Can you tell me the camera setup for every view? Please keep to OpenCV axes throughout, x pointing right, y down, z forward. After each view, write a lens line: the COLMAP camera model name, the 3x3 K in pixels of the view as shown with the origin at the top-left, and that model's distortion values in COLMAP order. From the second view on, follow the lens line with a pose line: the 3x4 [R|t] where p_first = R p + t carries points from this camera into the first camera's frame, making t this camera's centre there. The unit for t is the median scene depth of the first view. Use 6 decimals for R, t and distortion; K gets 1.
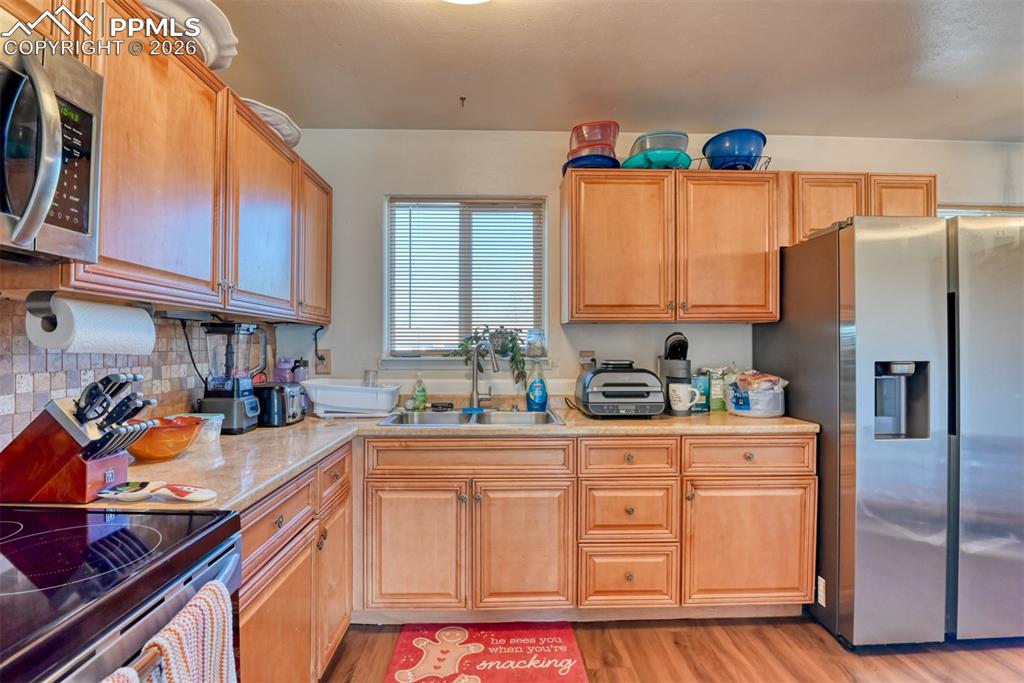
lens RADIAL K [[505.0, 0, 505.1], [0, 505.0, 344.9], [0, 0, 1]] dist [-0.023834, -0.000773]
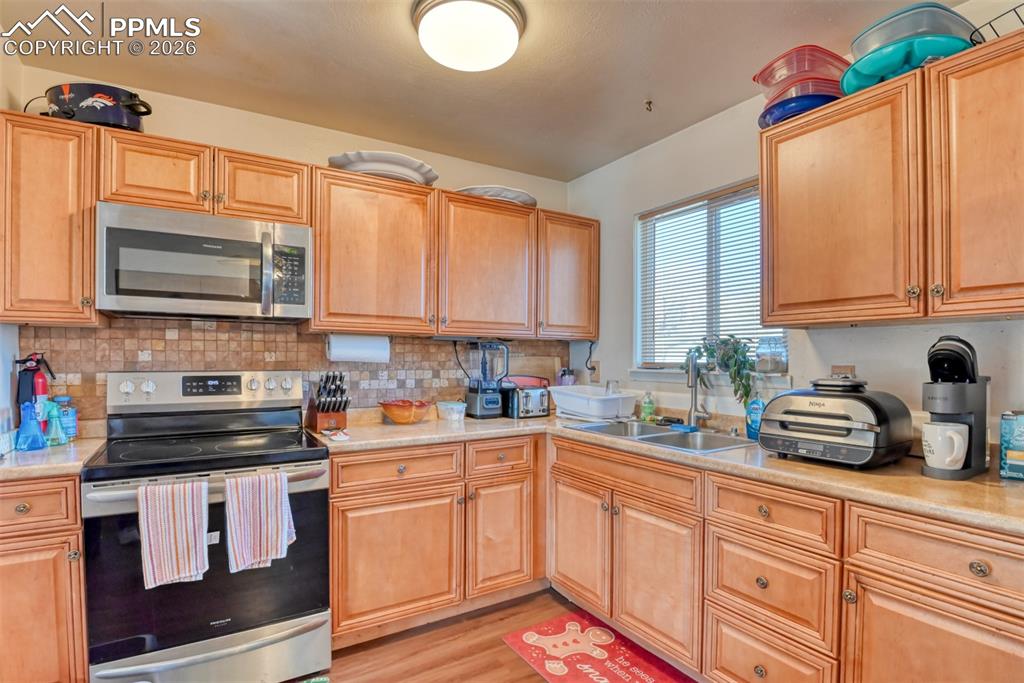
lens RADIAL K [[503.9, 0, 514.3], [0, 503.9, 363.2], [0, 0, 1]] dist [-0.020204, -0.001157]
pose [[0.508896, 0.011541, -0.860750, 0.683724], [-0.000251, 0.999912, 0.013259, -0.001576], [0.860828, -0.006531, 0.508854, 0.315253]]
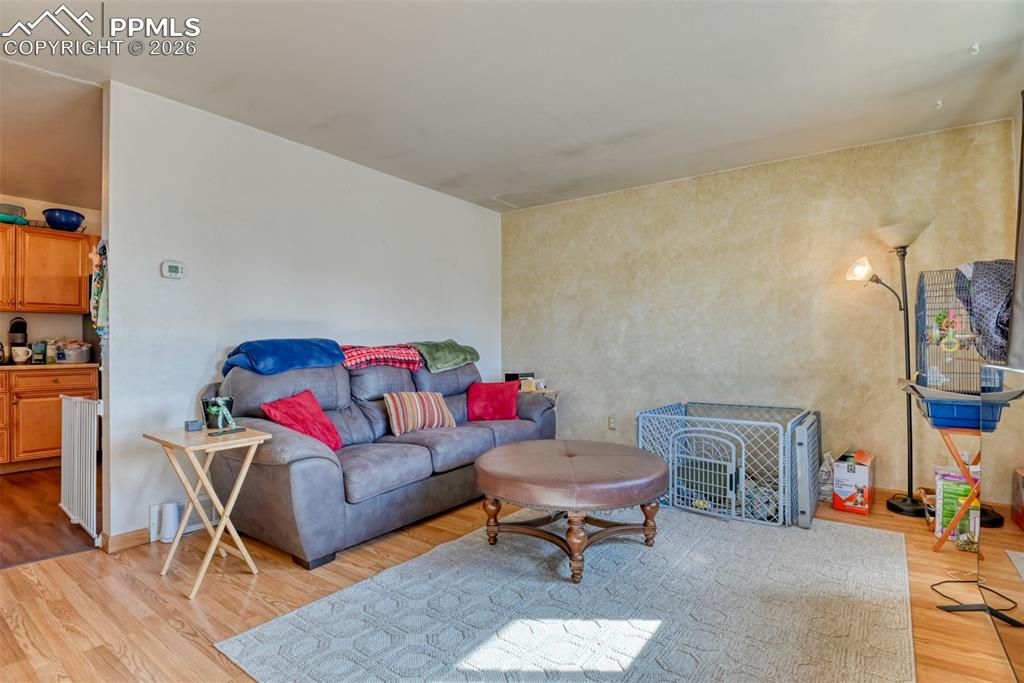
lens RADIAL K [[505.0, 0, 505.1], [0, 505.0, 344.9], [0, 0, 1]] dist [-0.023834, -0.000773]
pose [[0.601909, 0.001100, 0.798564, -0.007659], [-0.003931, 0.999991, 0.001585, 0.071381], [-0.798555, -0.004093, 0.601908, -1.607275]]
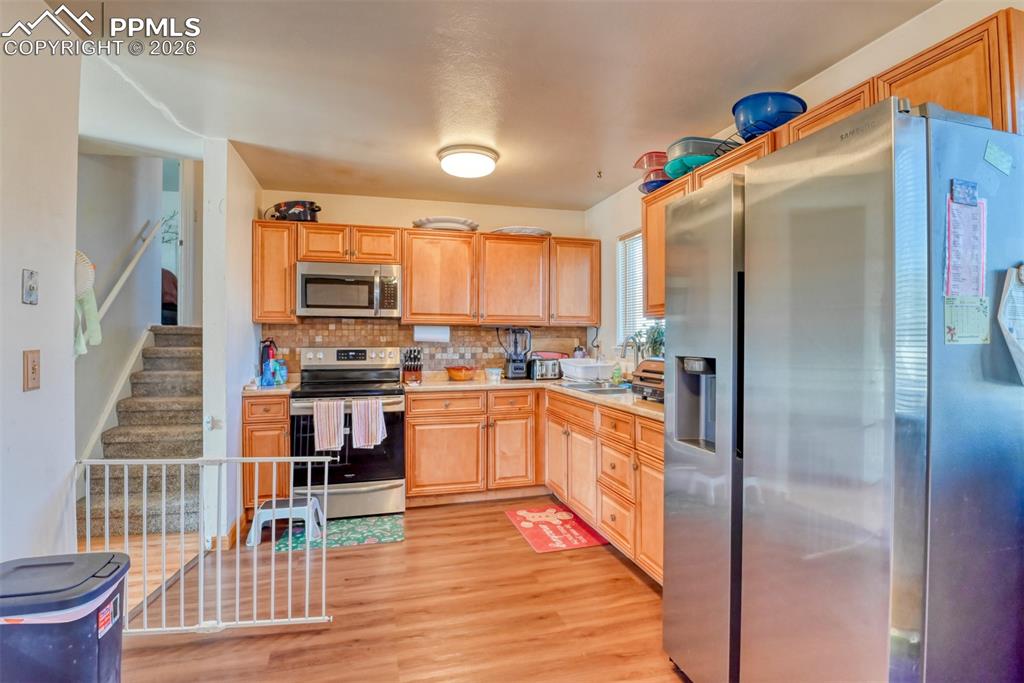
lens RADIAL K [[513.2, 0, 512.2], [0, 513.2, 337.1], [0, 0, 1]] dist [-0.001109, -0.000140]
pose [[0.236319, -0.003086, -0.971671, 1.462670], [0.004247, 0.999989, -0.002143, -0.001565], [0.971666, -0.003620, 0.236330, 0.432945]]
